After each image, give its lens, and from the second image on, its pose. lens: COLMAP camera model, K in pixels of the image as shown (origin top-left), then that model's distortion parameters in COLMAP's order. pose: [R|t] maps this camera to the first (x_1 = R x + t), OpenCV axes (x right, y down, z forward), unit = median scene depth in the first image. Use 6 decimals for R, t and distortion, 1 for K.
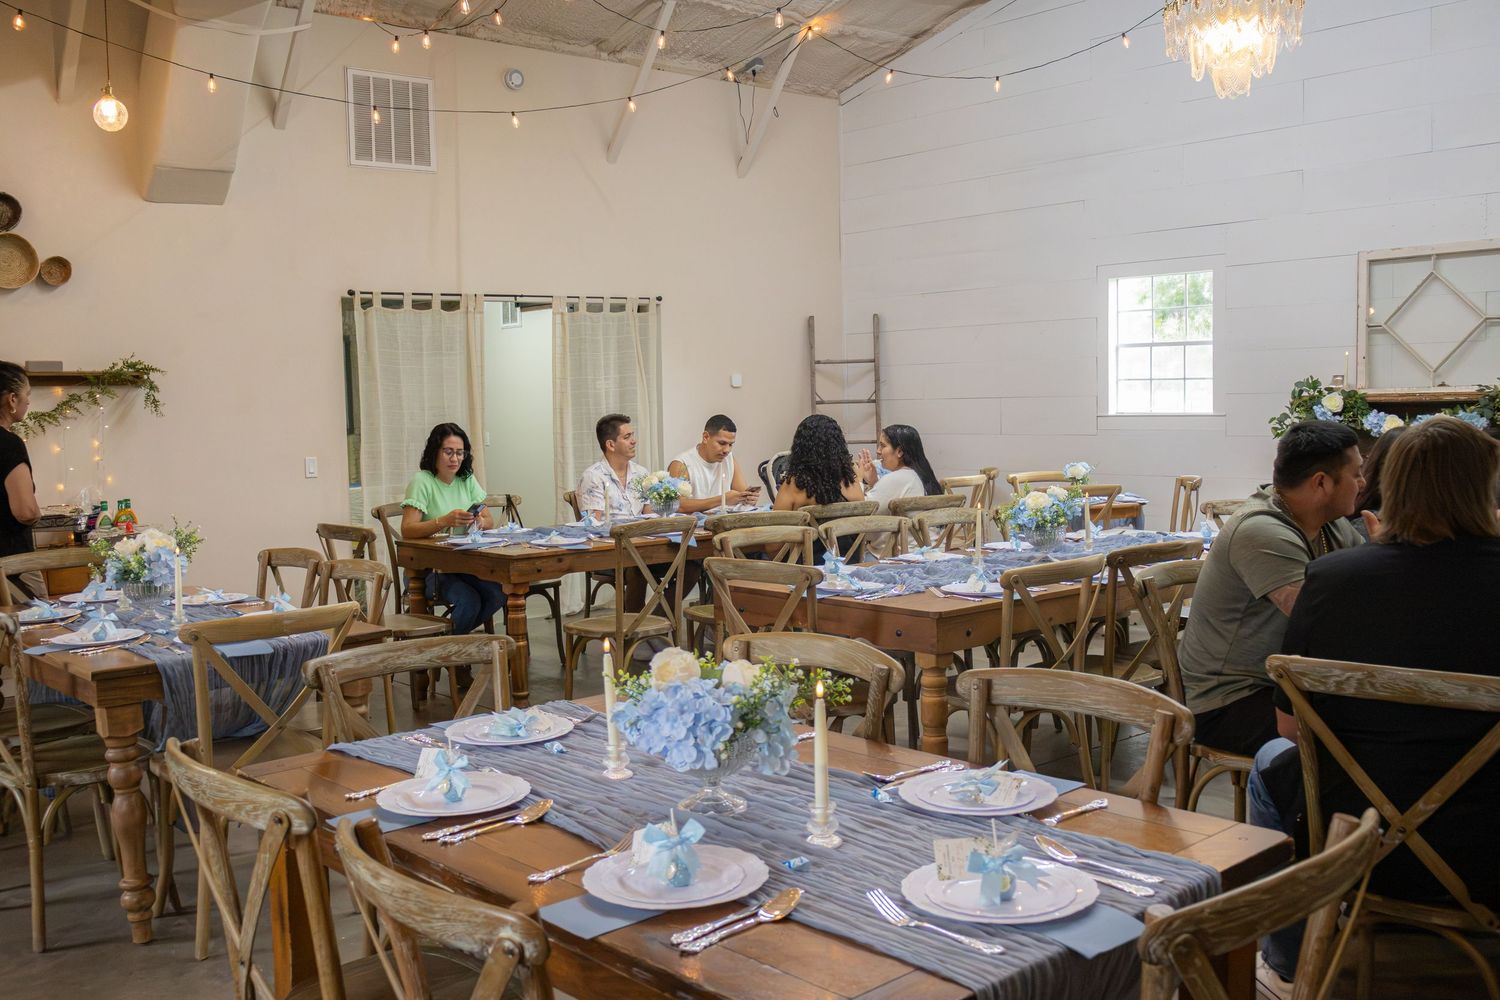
lens RADIAL K [[1434.3, 0, 726.5], [0, 1434.3, 505.9], [0, 0, 1]] dist [-0.036728, 0.003893]
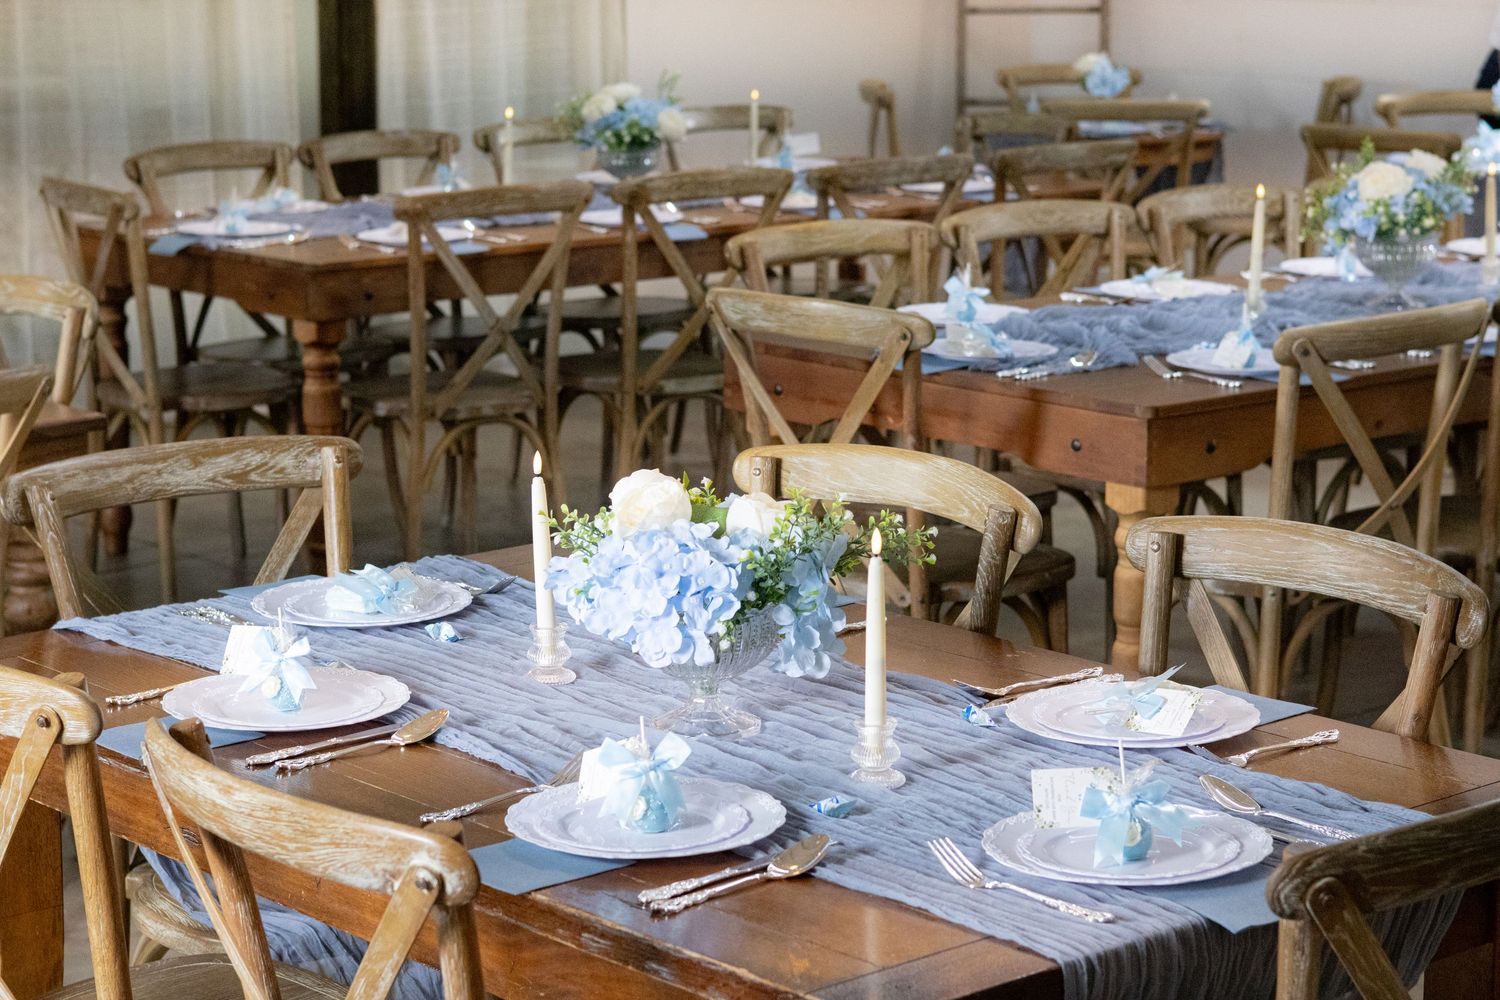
lens RADIAL K [[3508.7, 0, 747.6], [0, 3508.7, 612.8], [0, 0, 1]] dist [0.004833, -0.154187]
pose [[0.999714, 0.023471, -0.004687, 0.014826], [-0.022545, 0.989188, 0.144908, -0.062723], [0.008037, -0.144761, 0.989434, -0.521510]]
